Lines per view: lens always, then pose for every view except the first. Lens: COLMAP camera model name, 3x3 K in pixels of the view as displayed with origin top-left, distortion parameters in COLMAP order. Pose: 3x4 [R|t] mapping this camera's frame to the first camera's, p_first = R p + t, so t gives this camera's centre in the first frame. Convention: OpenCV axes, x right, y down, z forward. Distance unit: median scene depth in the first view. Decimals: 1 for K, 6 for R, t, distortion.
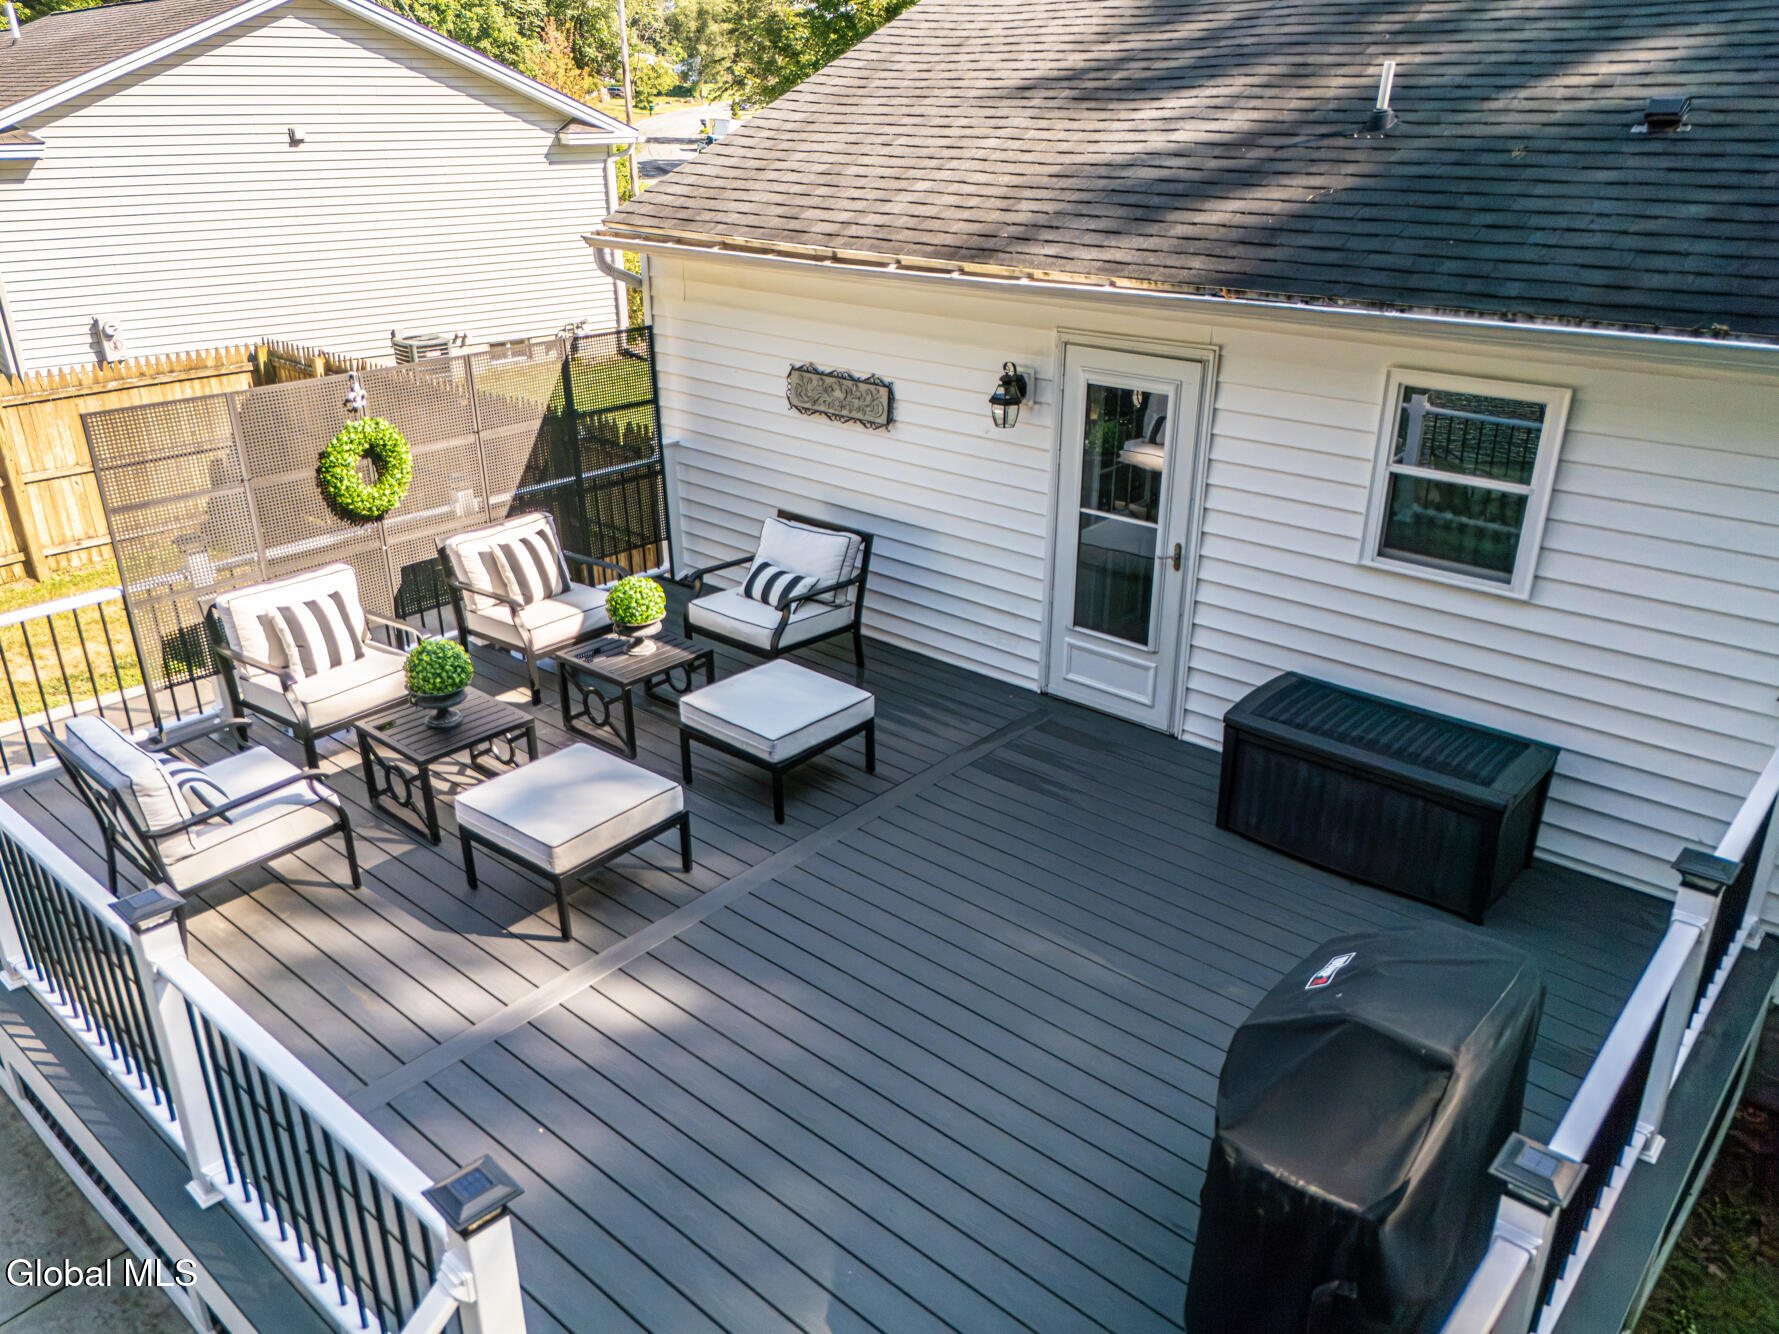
lens RADIAL K [[1337.2, 0, 889.5], [0, 1337.2, 667.0], [0, 0, 1]] dist [0.012113, 0.002427]
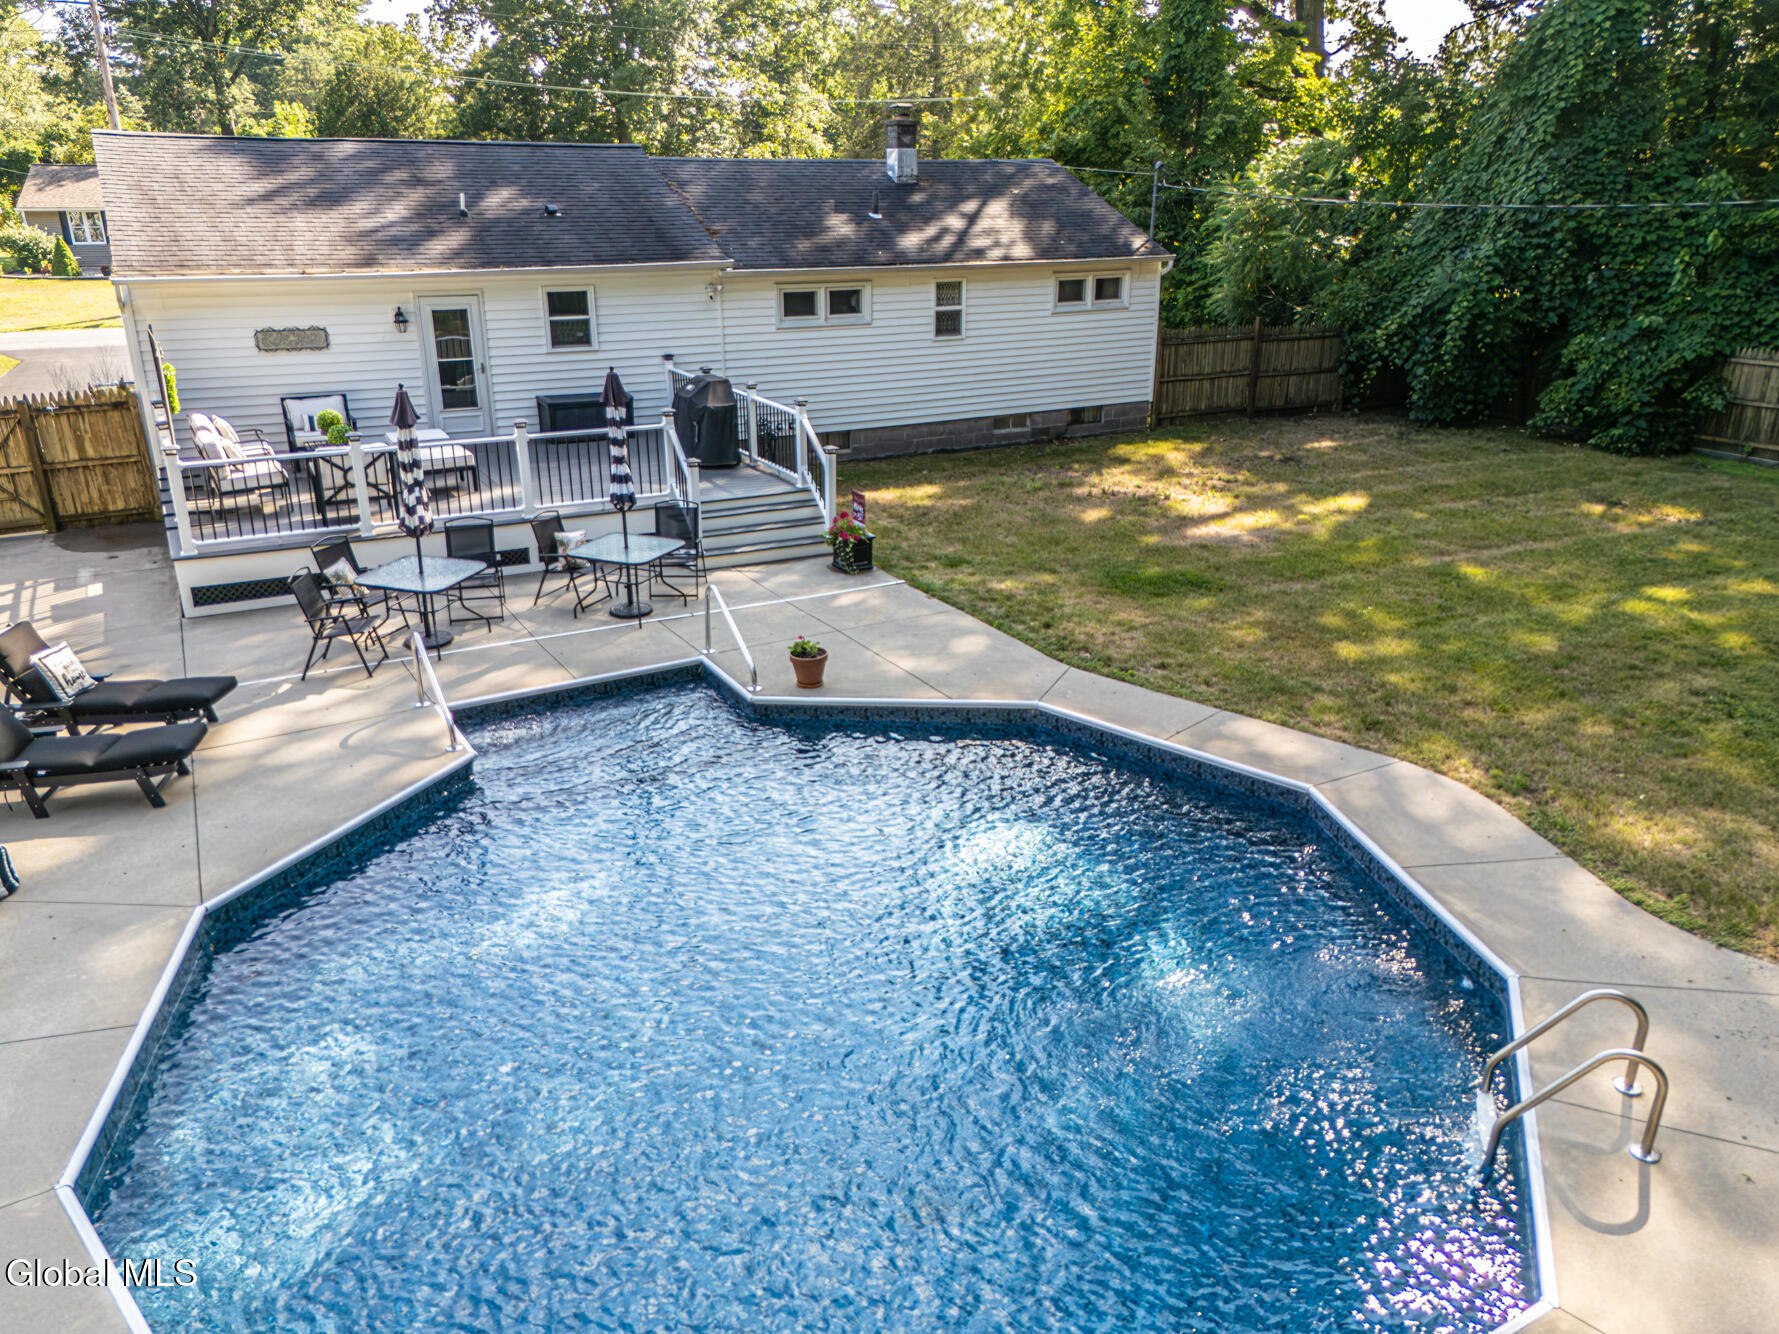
lens RADIAL K [[1278.2, 0, 894.0], [0, 1278.2, 658.5], [0, 0, 1]] dist [0.067082, -0.044376]
pose [[0.358033, -0.320878, 0.876841, -1.786227], [0.373158, 0.910011, 0.180648, 0.265995], [-0.855900, 0.262522, 0.445552, -0.675185]]
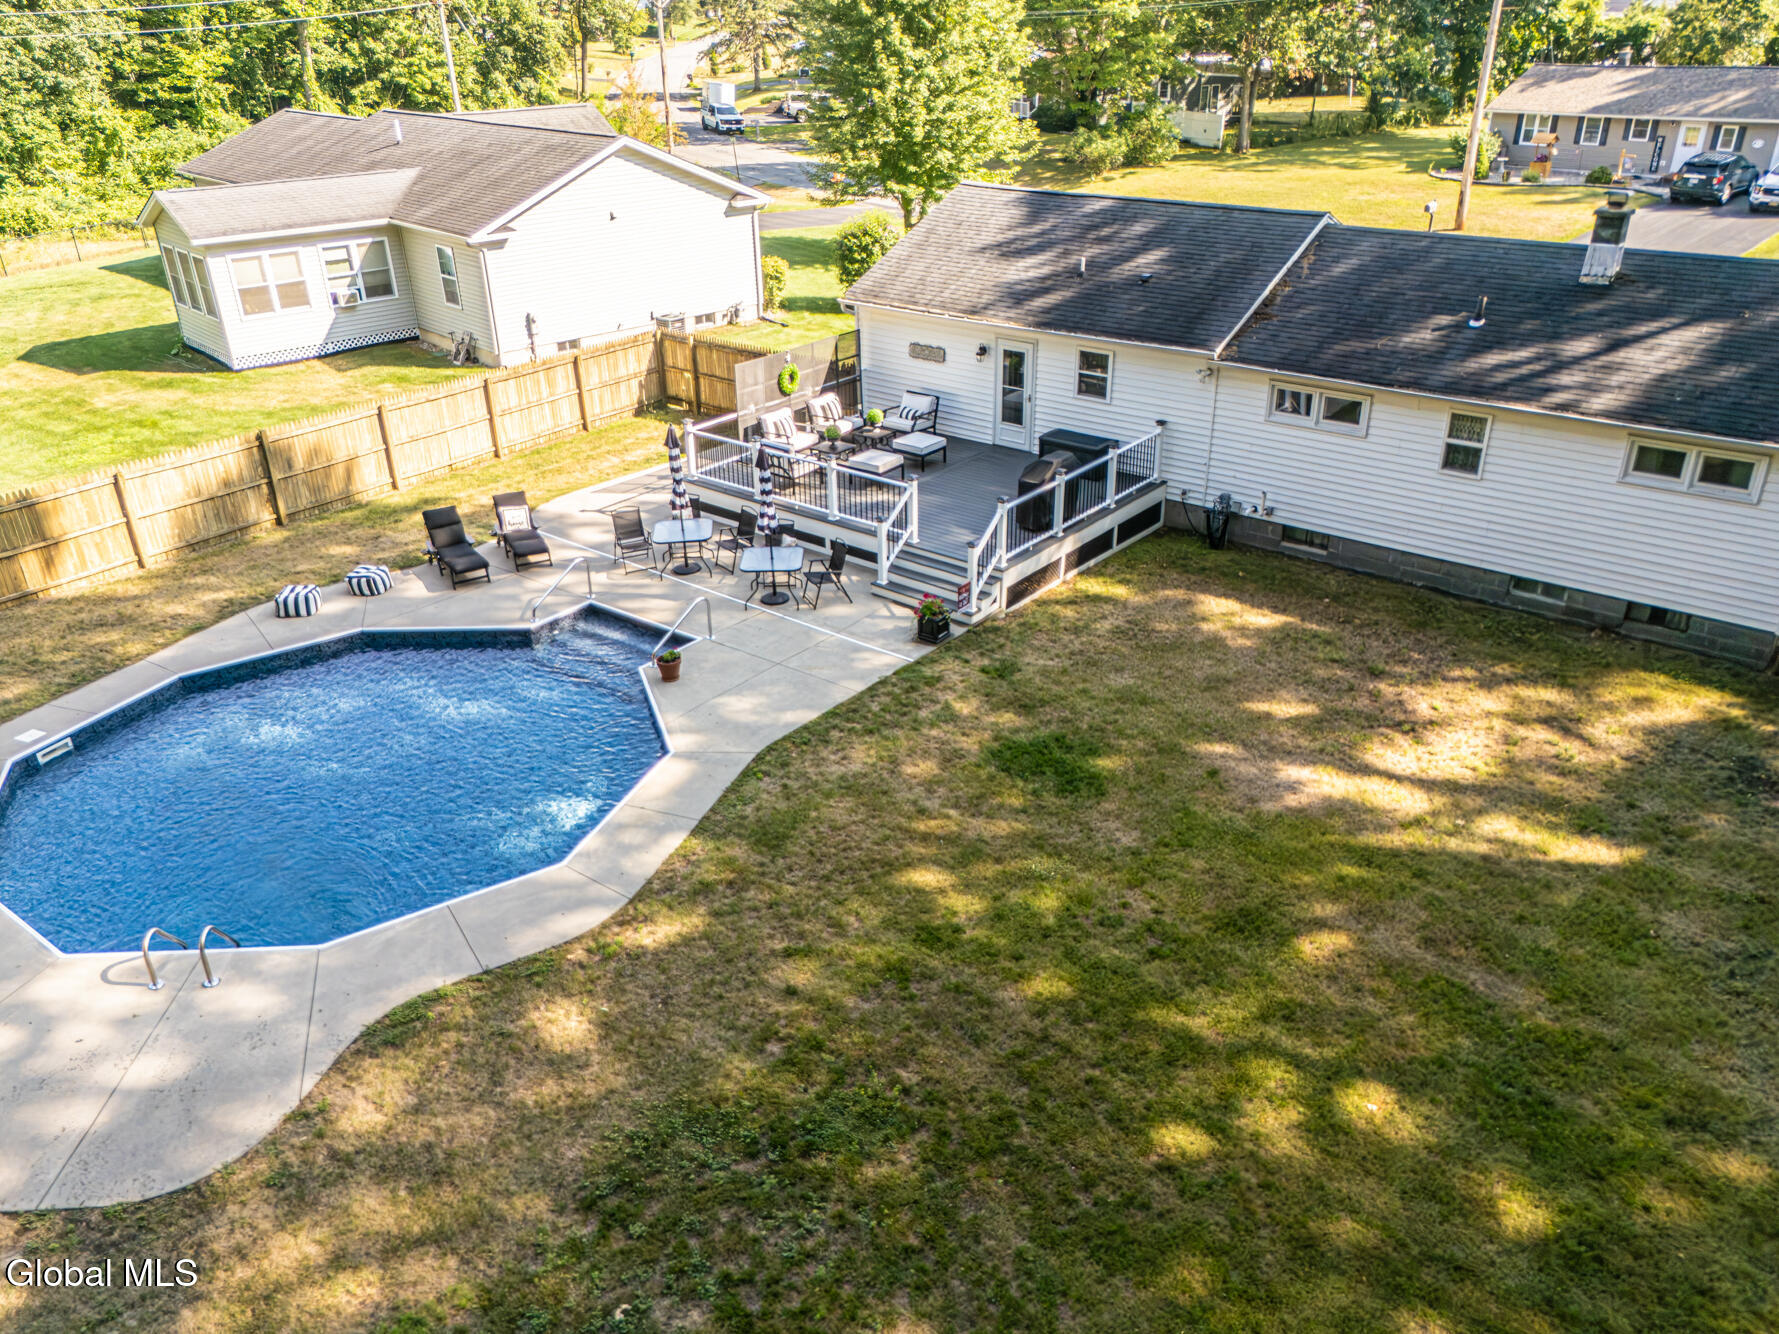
lens RADIAL K [[1278.2, 0, 894.0], [0, 1278.2, 658.5], [0, 0, 1]] dist [0.067082, -0.044376]
pose [[0.999270, -0.027386, 0.026655, -0.230246], [0.025809, 0.997994, 0.057809, 0.362177], [-0.028184, -0.057079, 0.997972, -2.195851]]
